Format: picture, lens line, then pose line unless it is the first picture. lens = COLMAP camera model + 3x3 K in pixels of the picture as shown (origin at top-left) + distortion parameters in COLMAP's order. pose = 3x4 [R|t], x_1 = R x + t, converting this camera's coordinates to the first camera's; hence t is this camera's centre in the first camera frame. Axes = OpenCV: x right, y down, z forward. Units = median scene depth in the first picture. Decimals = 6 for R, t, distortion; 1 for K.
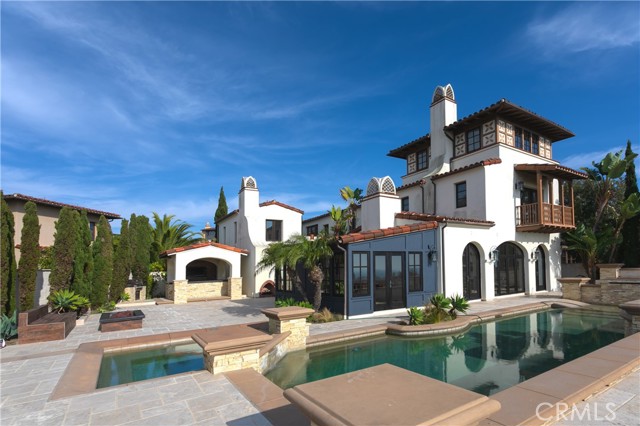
lens RADIAL K [[316.8, 0, 318.6], [0, 316.8, 237.7], [0, 0, 1]] dist [0.002839, 0.000678]
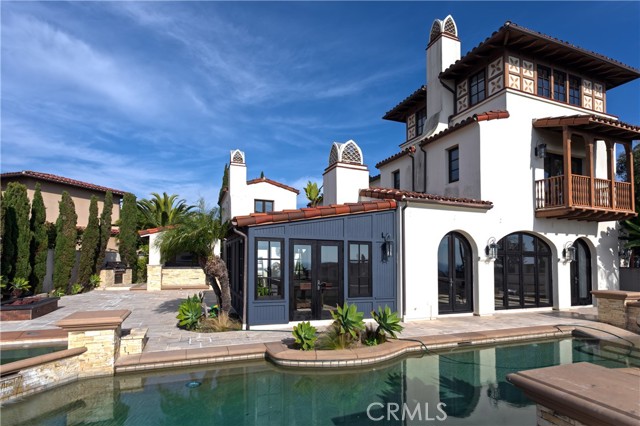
lens RADIAL K [[333.1, 0, 336.3], [0, 333.1, 222.3], [0, 0, 1]] dist [0.001103, 0.000401]
pose [[0.983287, 0.024433, -0.180417, 0.310431], [-0.025636, 0.999662, -0.004339, 0.004711], [0.180250, 0.008891, 0.983581, 0.200889]]
